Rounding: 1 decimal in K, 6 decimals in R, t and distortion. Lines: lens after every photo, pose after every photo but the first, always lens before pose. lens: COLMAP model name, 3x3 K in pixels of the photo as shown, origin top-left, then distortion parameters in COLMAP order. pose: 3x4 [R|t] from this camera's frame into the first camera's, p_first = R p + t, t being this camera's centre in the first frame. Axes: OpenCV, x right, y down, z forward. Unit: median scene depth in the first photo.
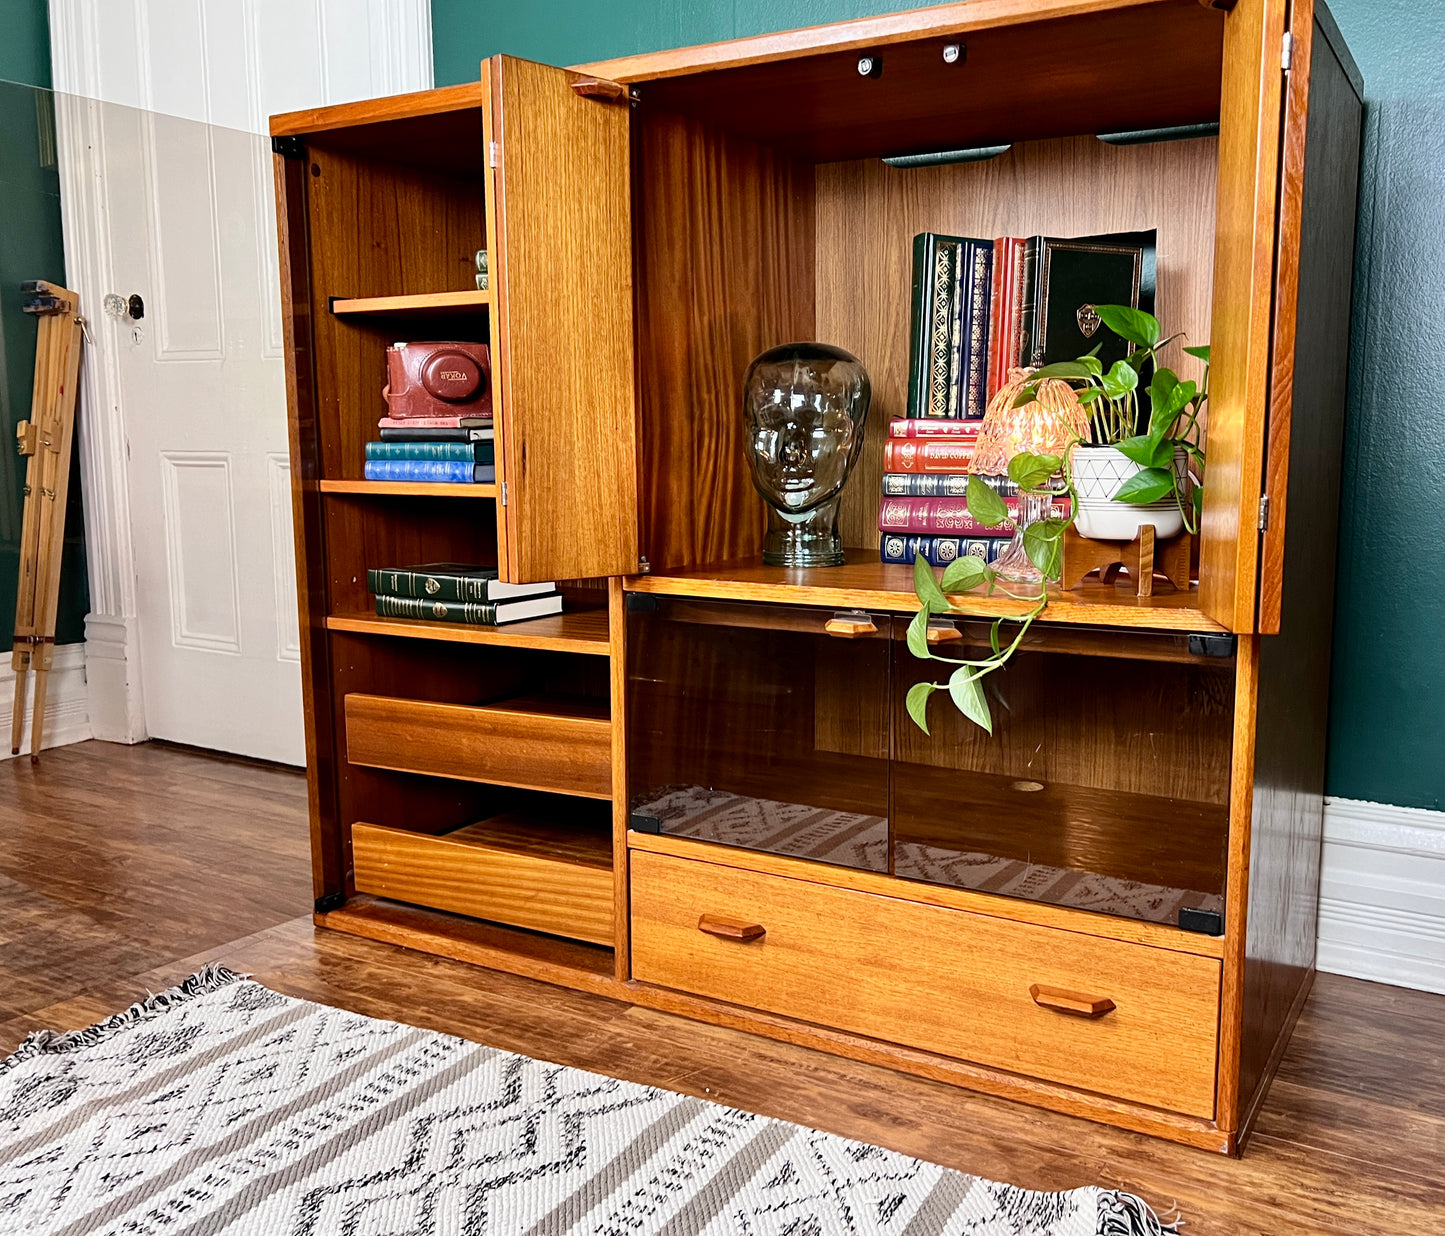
lens RADIAL K [[1336.4, 0, 821.2], [0, 1336.4, 624.8], [0, 0, 1]] dist [0.028176, 0.000000]
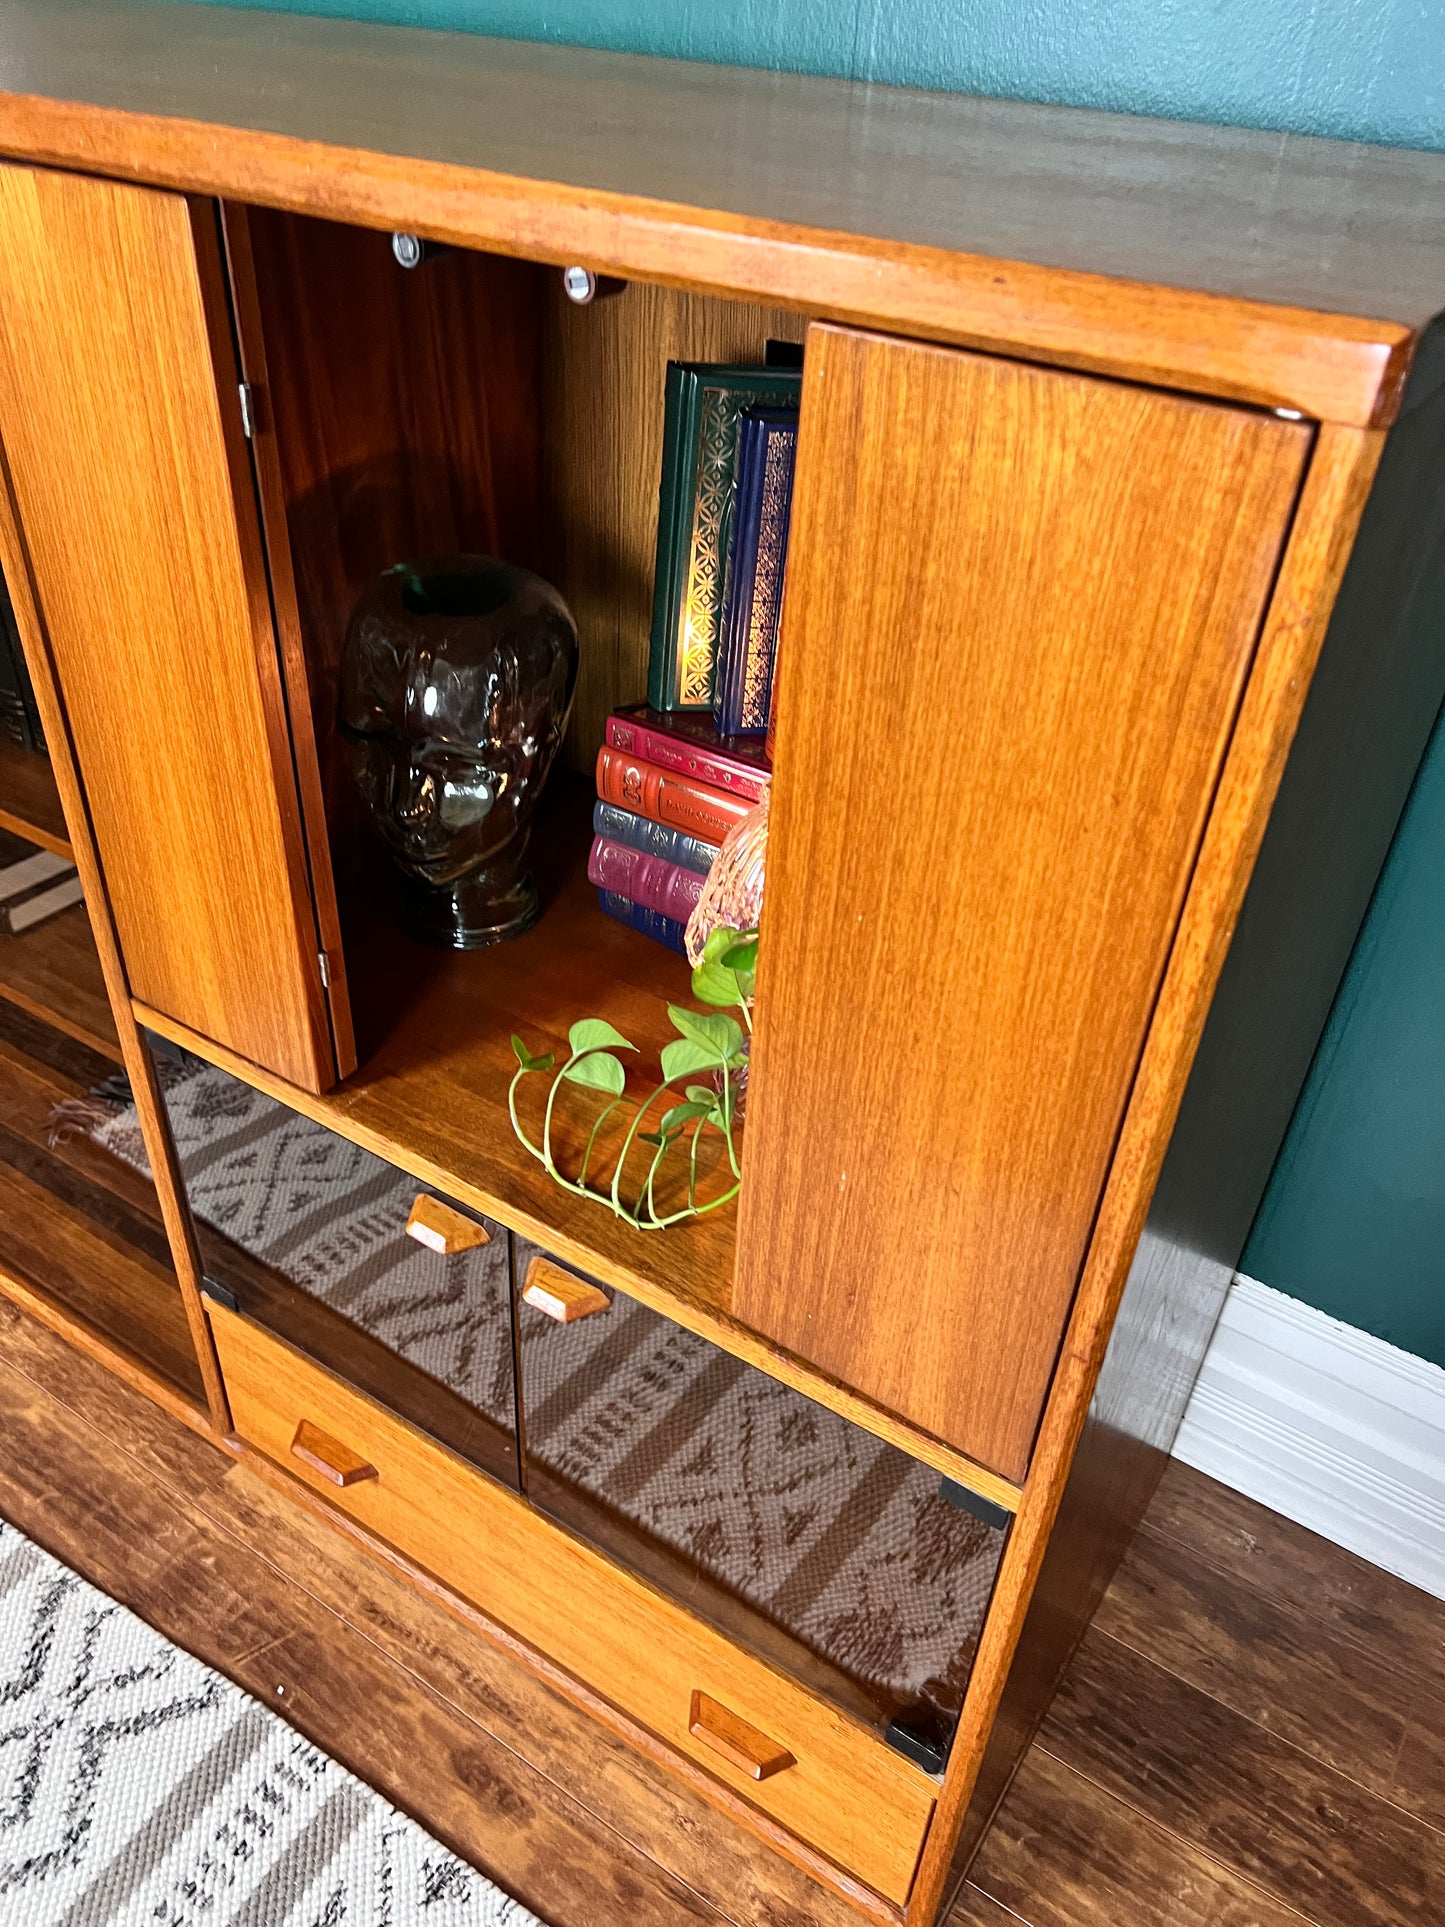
lens RADIAL K [[1487.8, 0, 738.5], [0, 1487.8, 992.8], [0, 0, 1]] dist [0.026640, -0.021537]
pose [[0.994638, 0.094909, -0.041075, 0.157518], [-0.064064, 0.877267, 0.475708, -0.387554], [0.081183, -0.470526, 0.878643, 0.423978]]
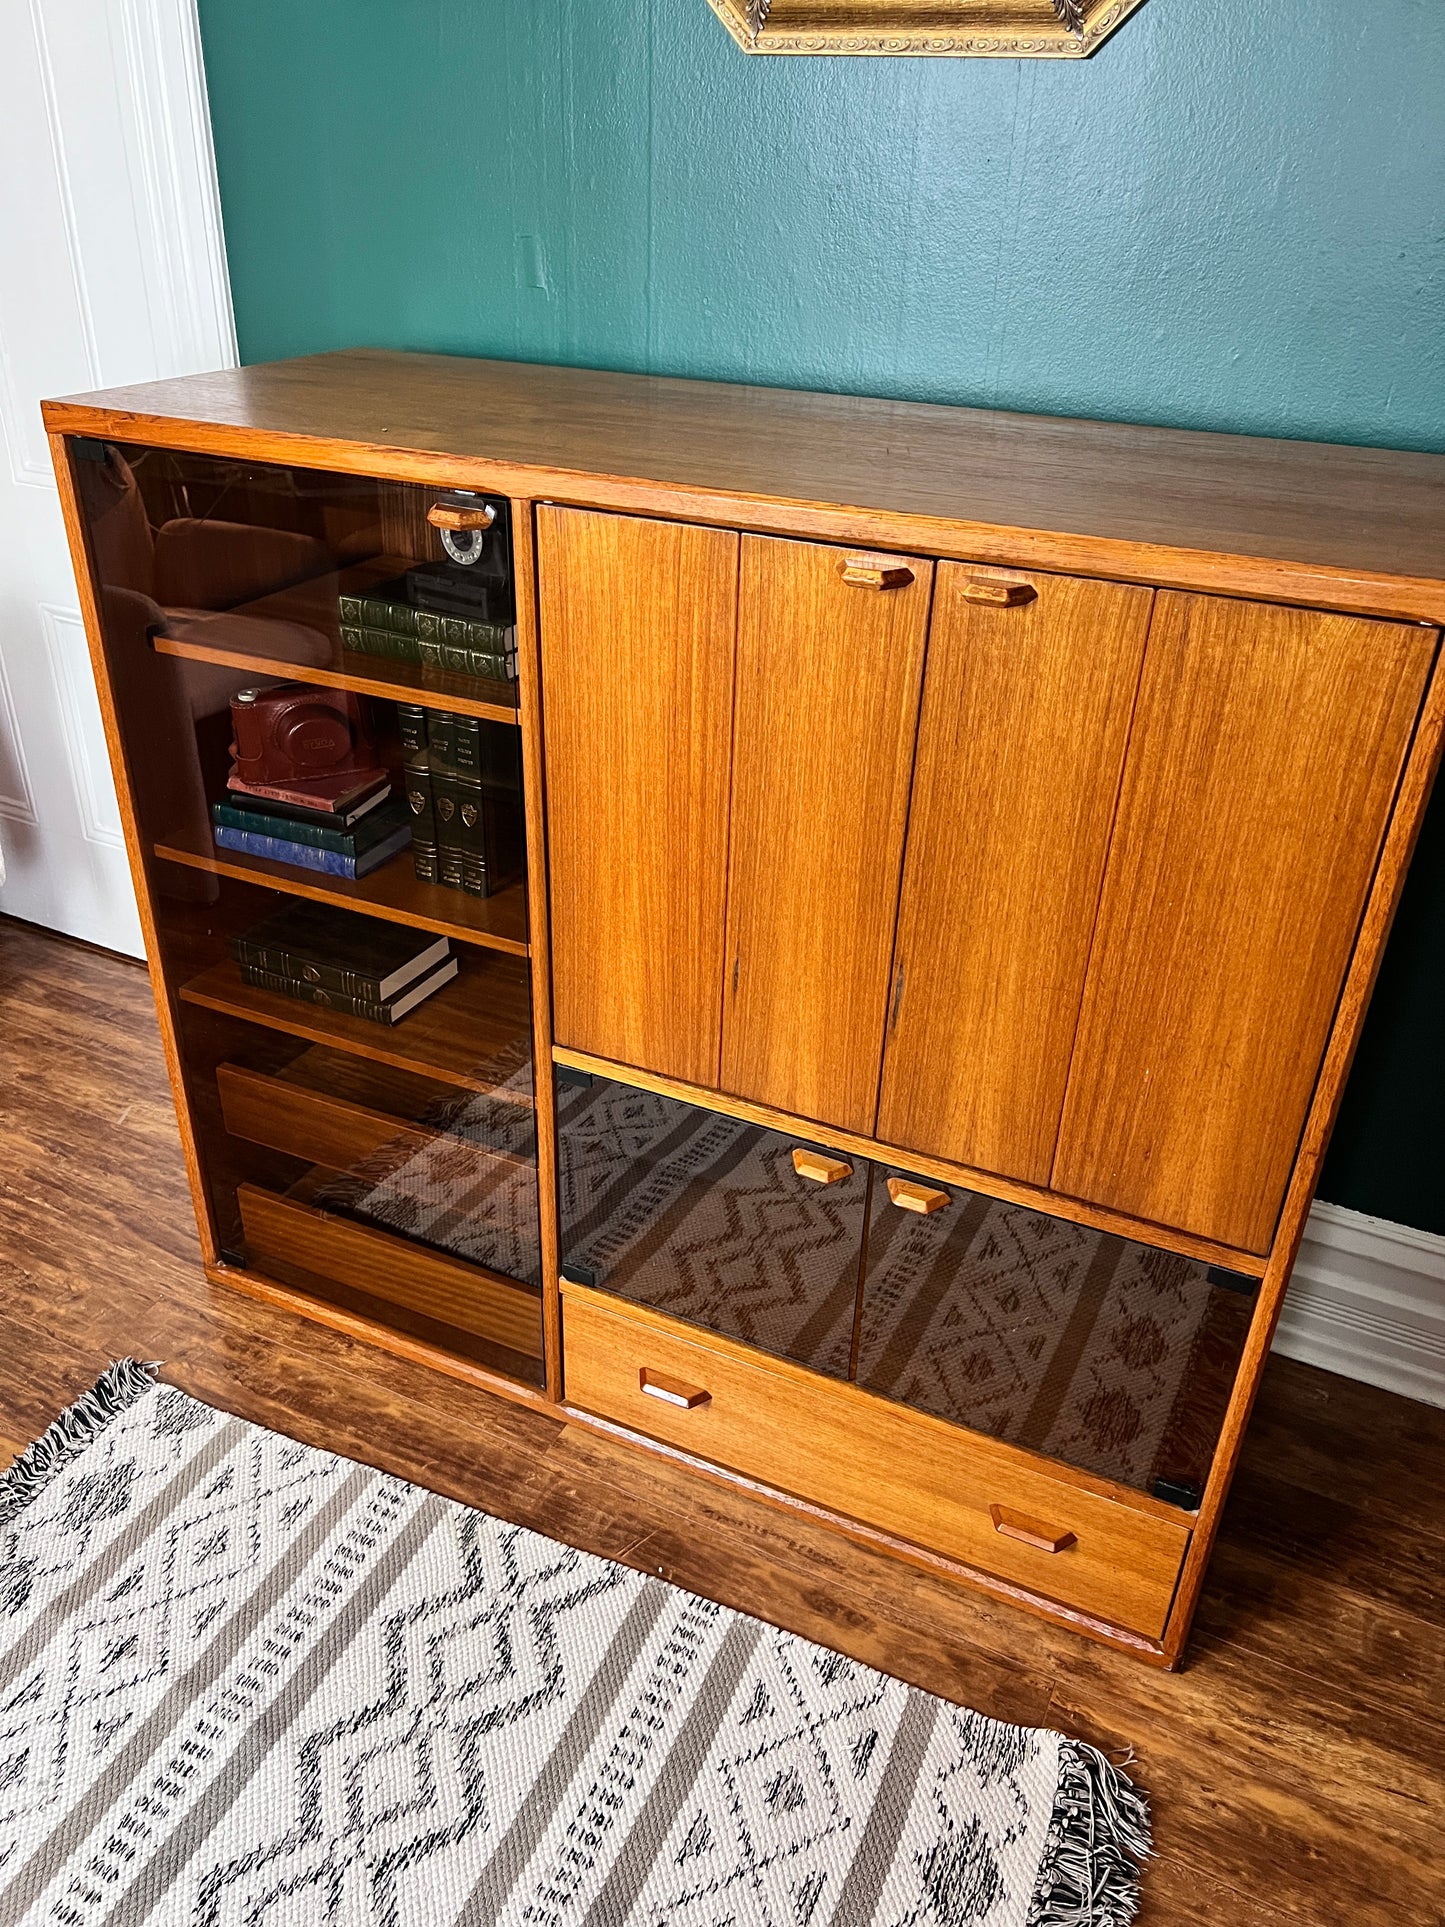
lens RADIAL K [[1487.8, 0, 716.1], [0, 1487.8, 975.0], [0, 0, 1]] dist [0.026640, -0.021537]
pose [[0.998579, 0.000014, 0.053292, -0.094599], [-0.019961, 0.927303, 0.373779, -0.447764], [-0.049413, -0.374311, 0.925986, 0.117293]]
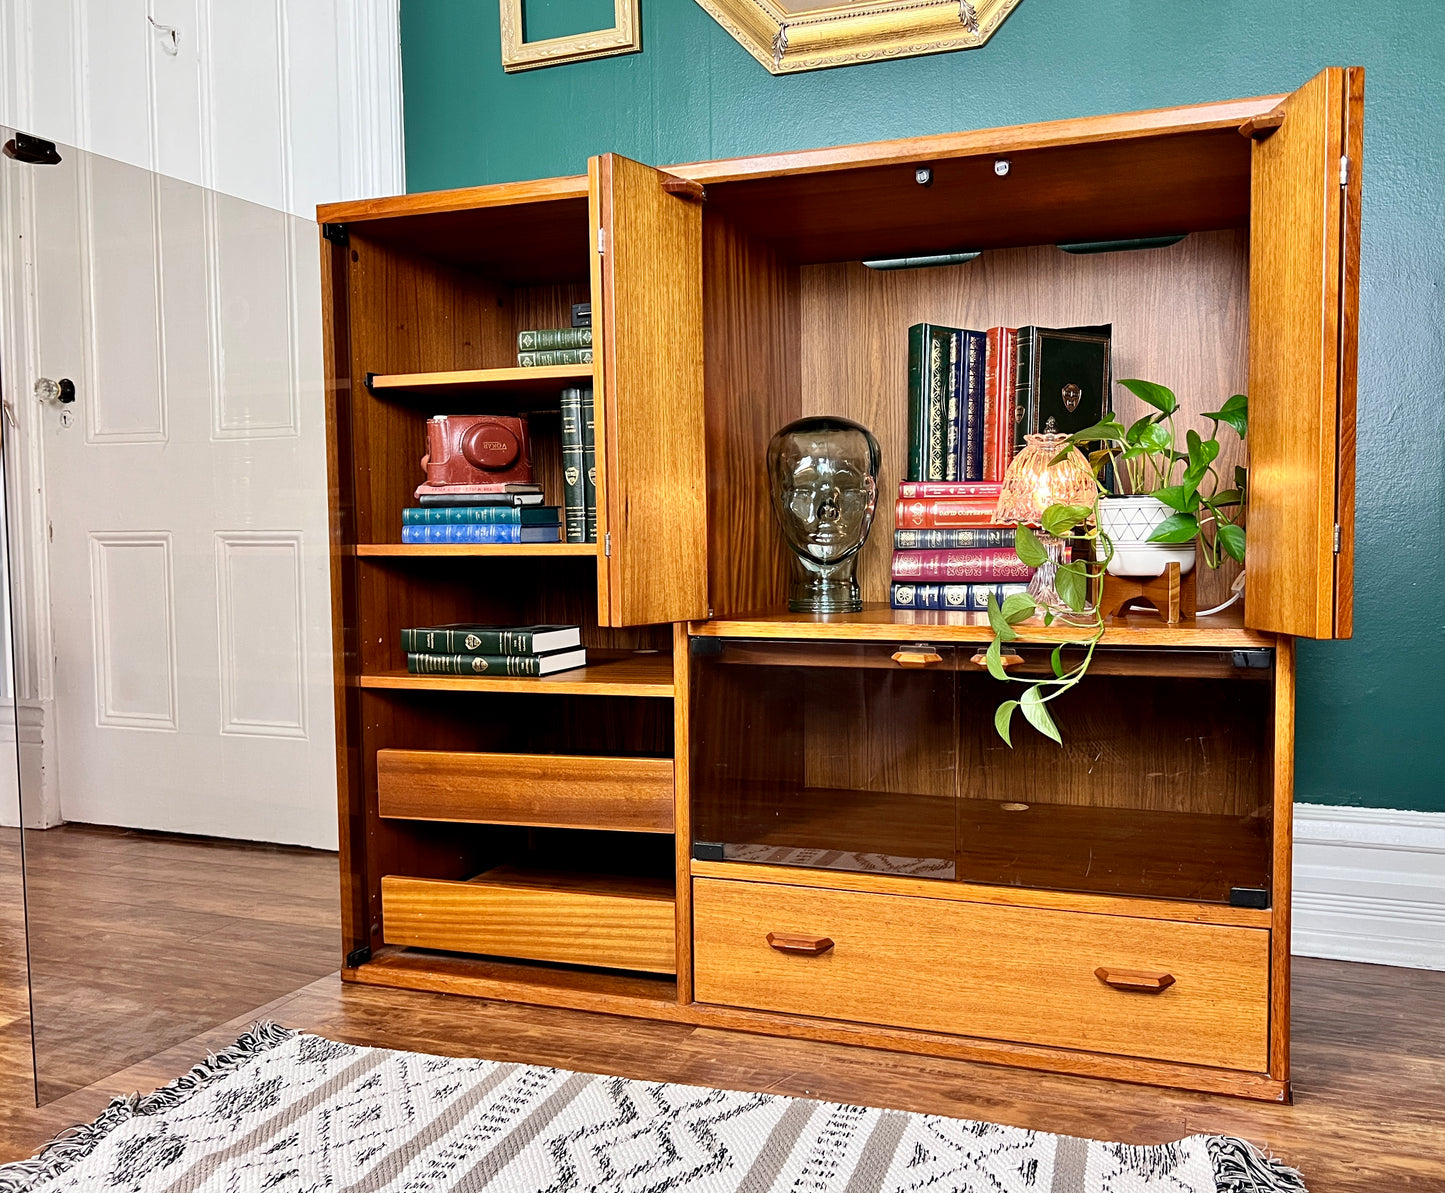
lens RADIAL K [[1239.4, 0, 806.2], [0, 1239.4, 609.2], [0, 0, 1]] dist [0.034331, -0.019088]
pose [[0.984050, -0.020578, 0.176697, -0.234080], [0.034682, 0.996419, -0.077108, 0.034443], [-0.174477, 0.082007, 0.981240, -0.012443]]
